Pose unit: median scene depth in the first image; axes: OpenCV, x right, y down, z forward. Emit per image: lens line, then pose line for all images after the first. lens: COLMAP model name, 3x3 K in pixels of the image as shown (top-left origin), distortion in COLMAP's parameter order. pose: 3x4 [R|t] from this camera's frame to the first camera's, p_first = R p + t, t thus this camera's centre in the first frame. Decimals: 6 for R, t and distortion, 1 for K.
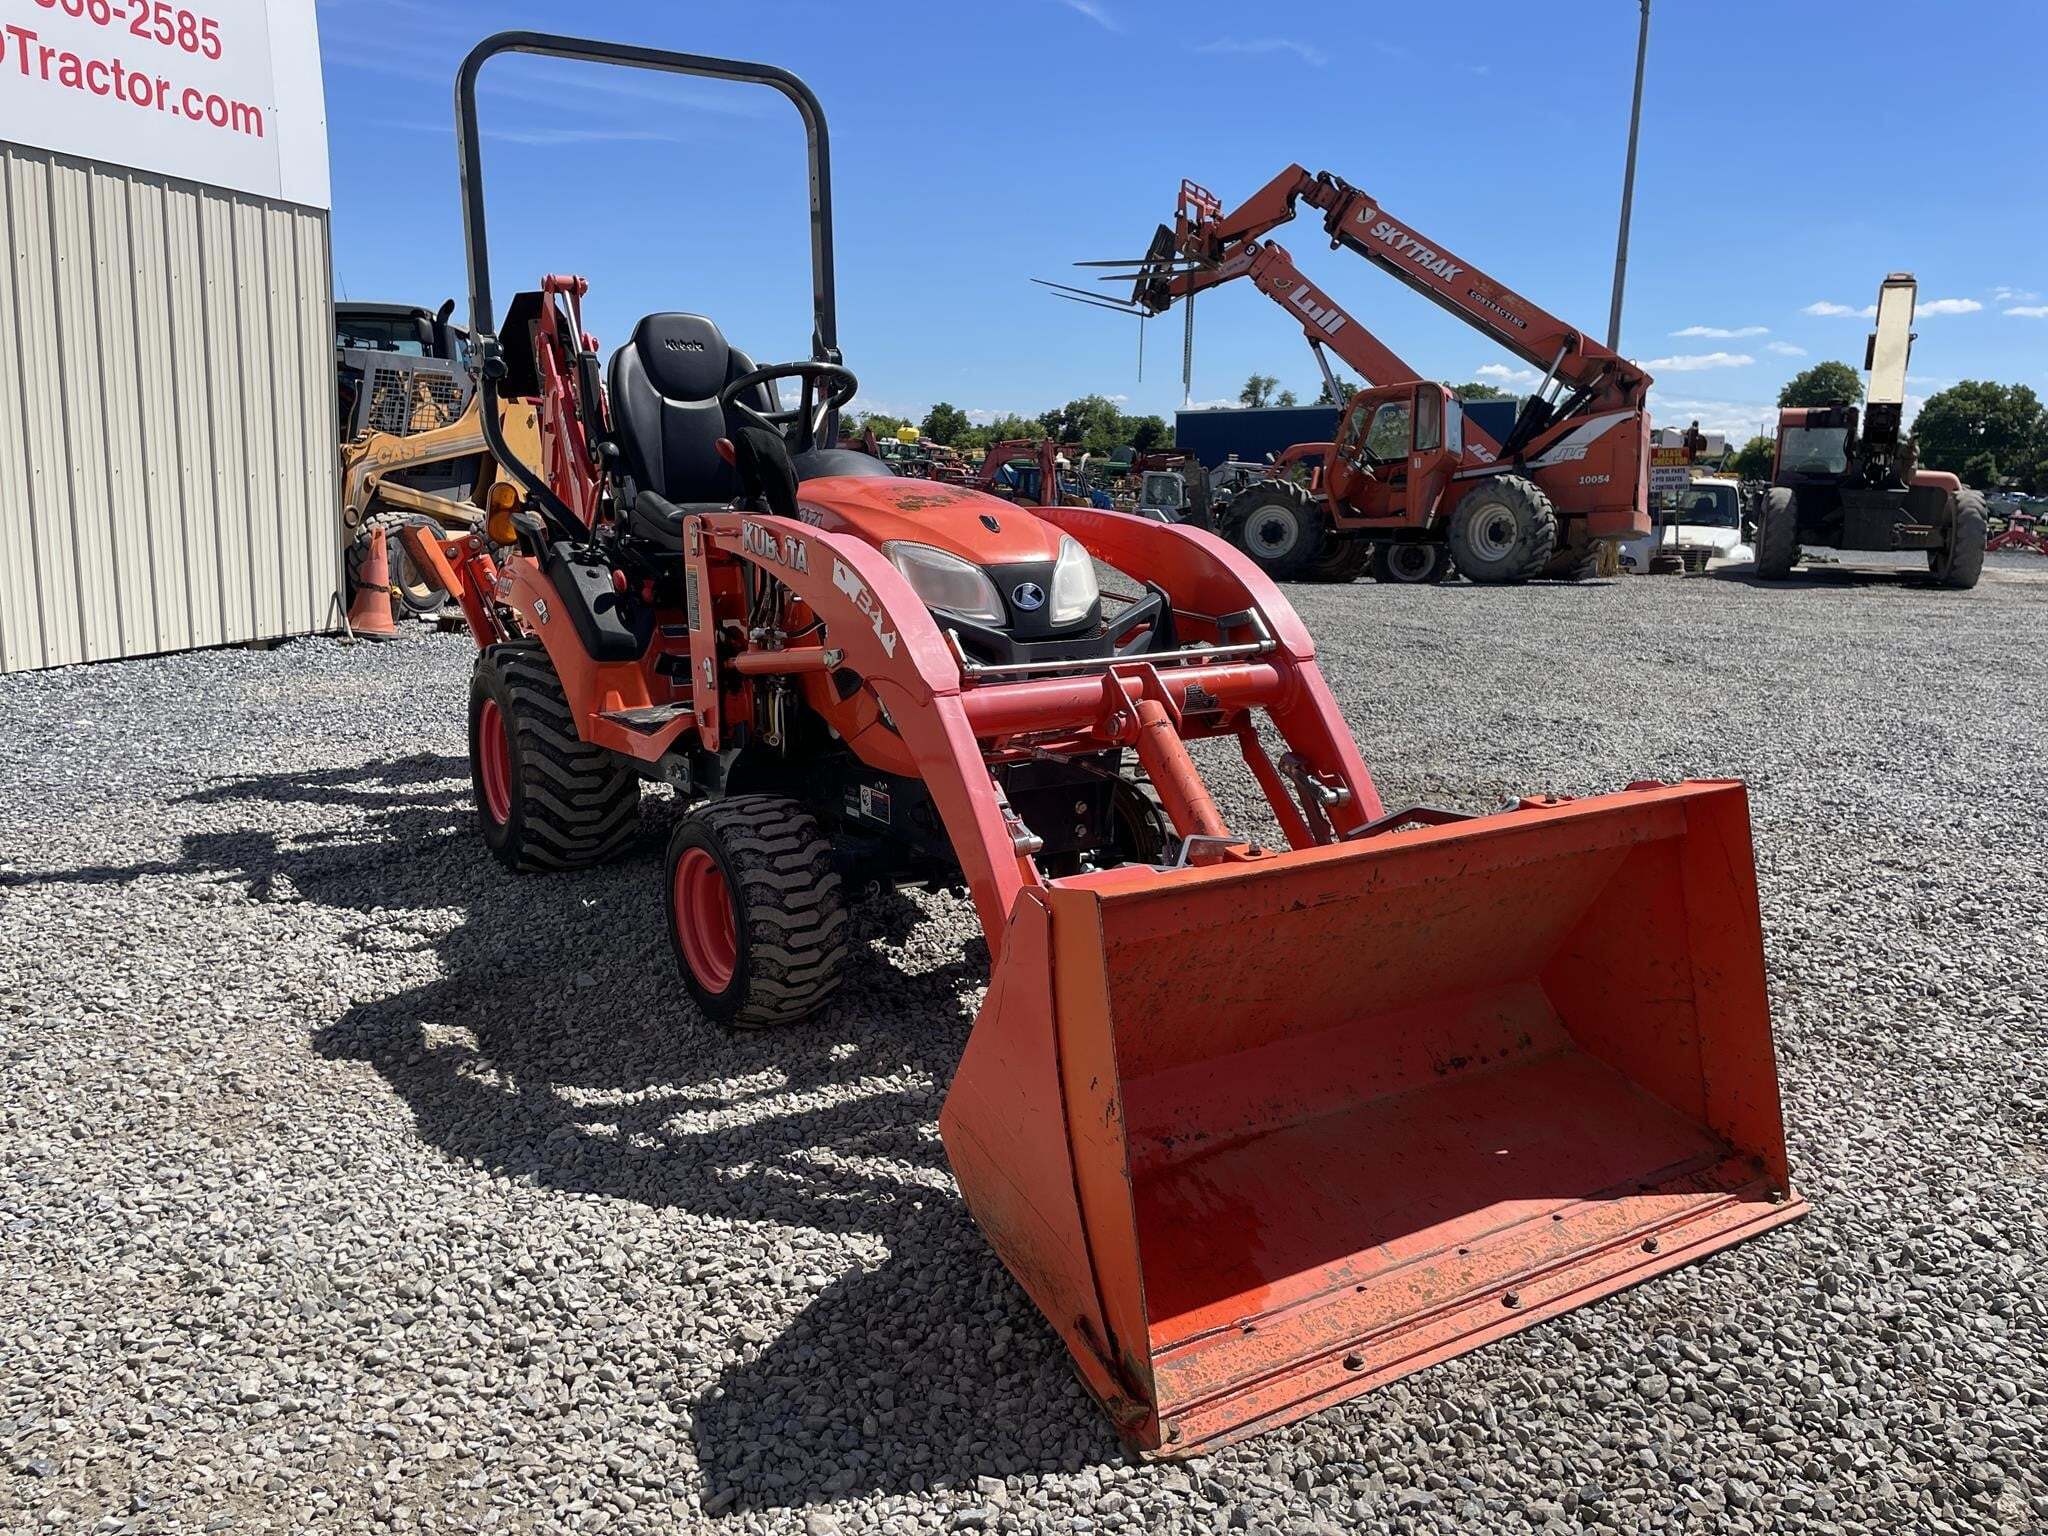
lens RADIAL K [[1537.0, 0, 1011.4], [0, 1537.0, 758.5], [0, 0, 1]] dist [0.082042, -0.113377]
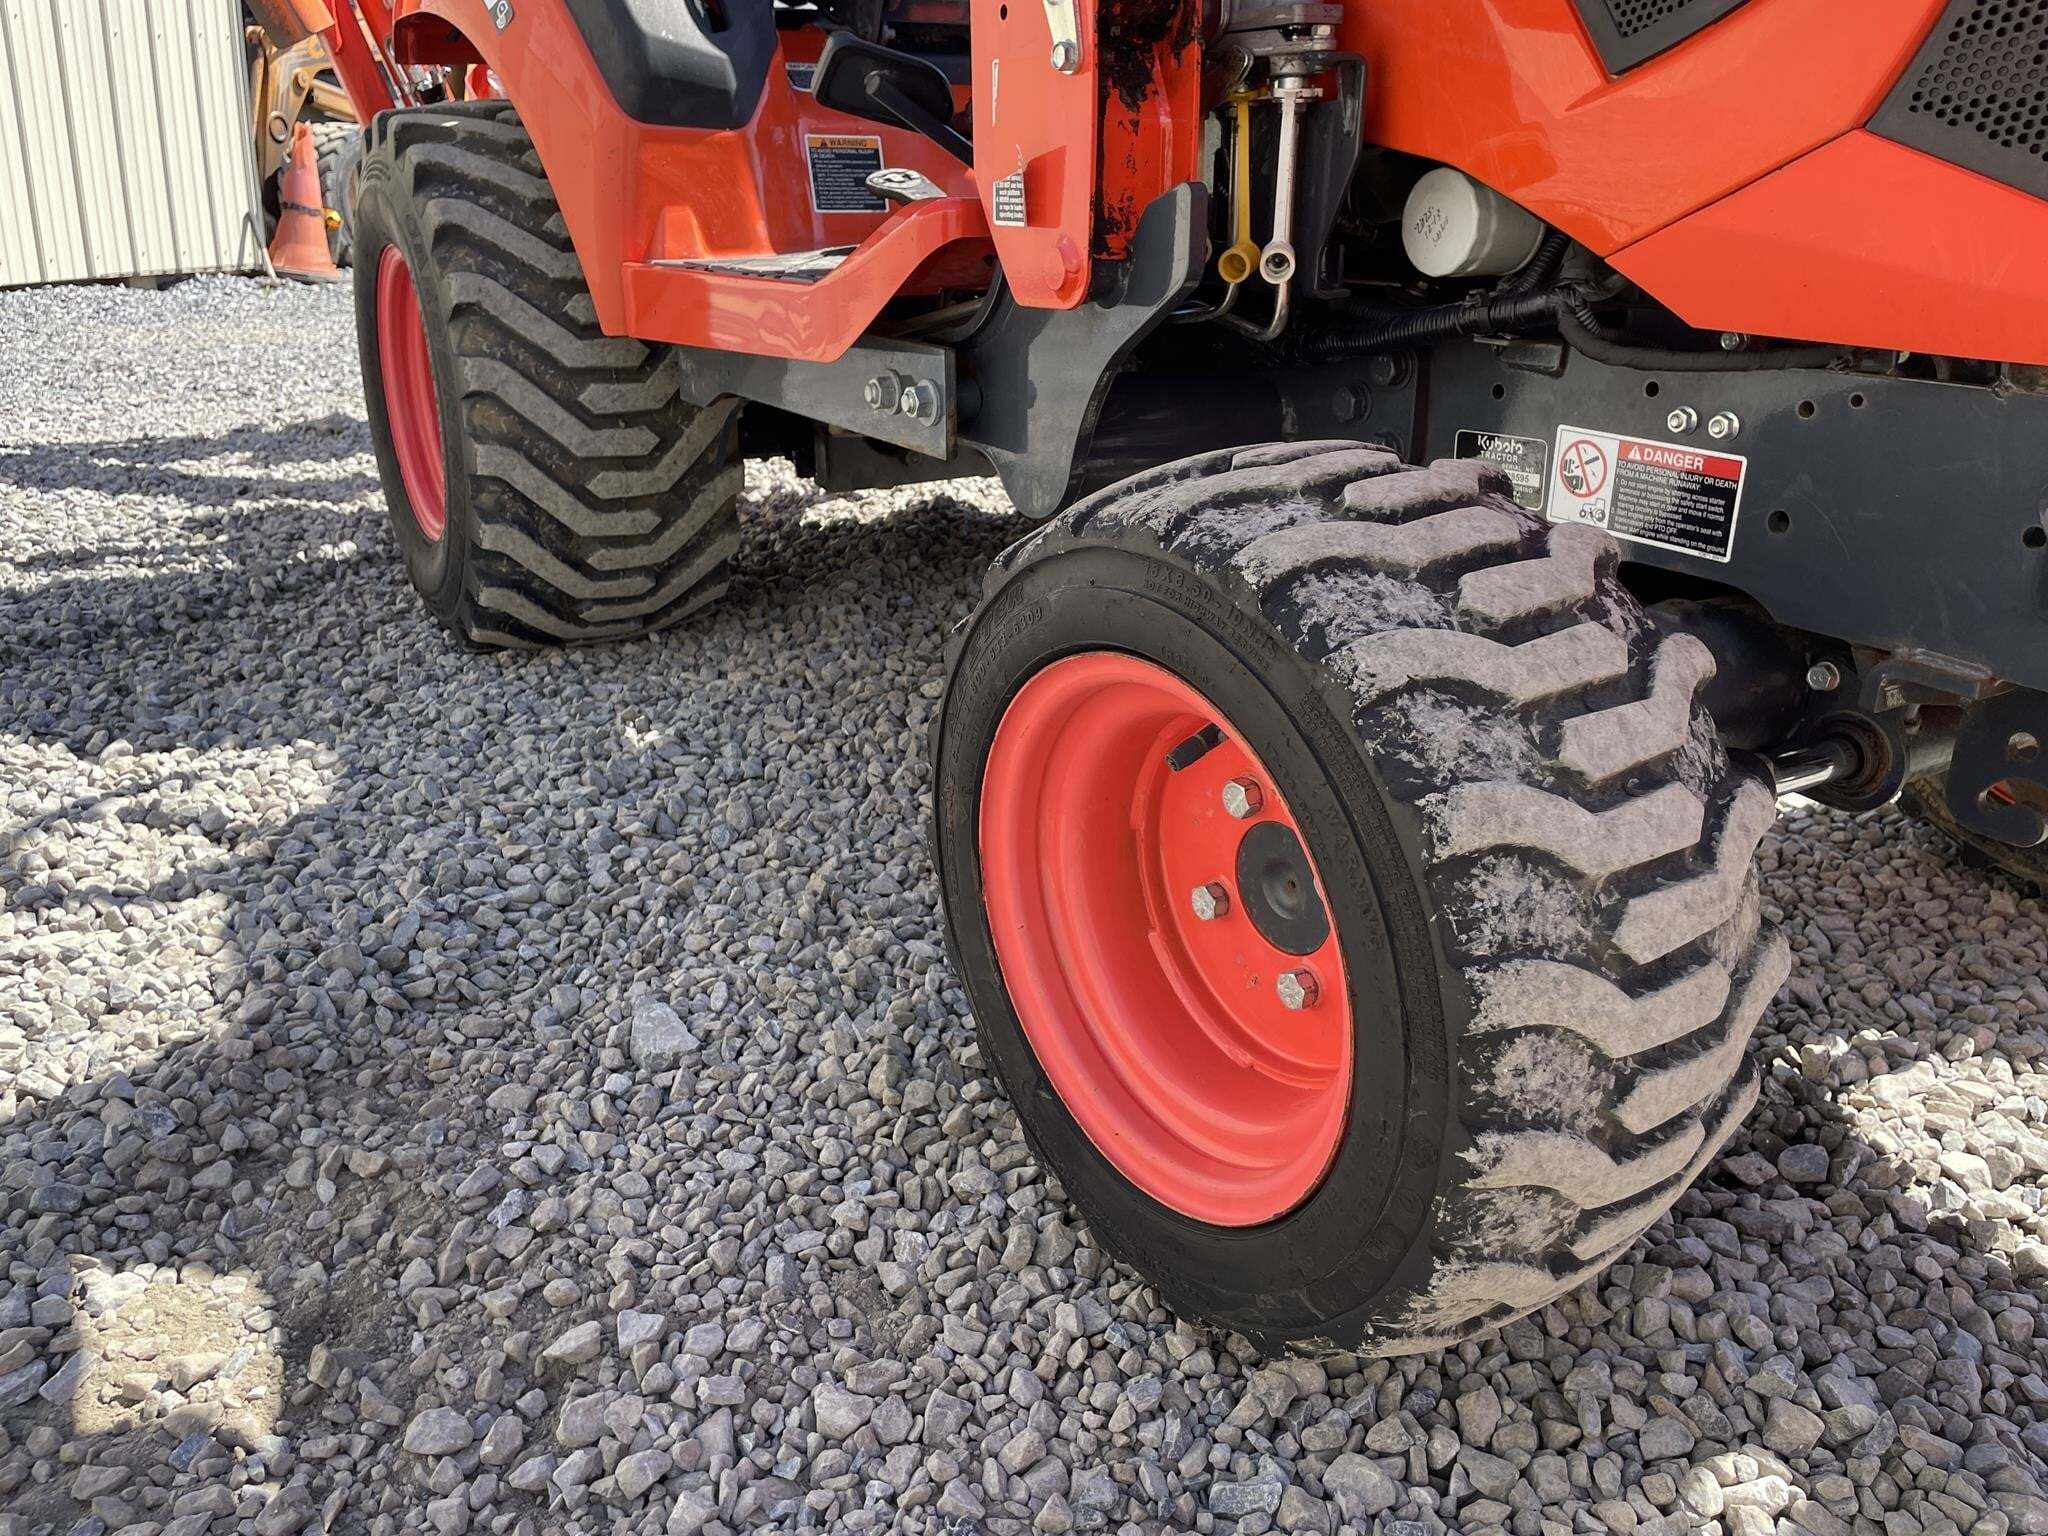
lens RADIAL K [[1544.5, 0, 1024.0], [0, 1544.5, 768.0], [0, 0, 1]] dist [0.084423, -0.121433]
pose [[0.999912, 0.013286, 0.000397, -0.167753], [-0.013132, 0.982811, 0.184149, 0.023395], [0.002057, -0.184138, 0.982898, 0.579479]]
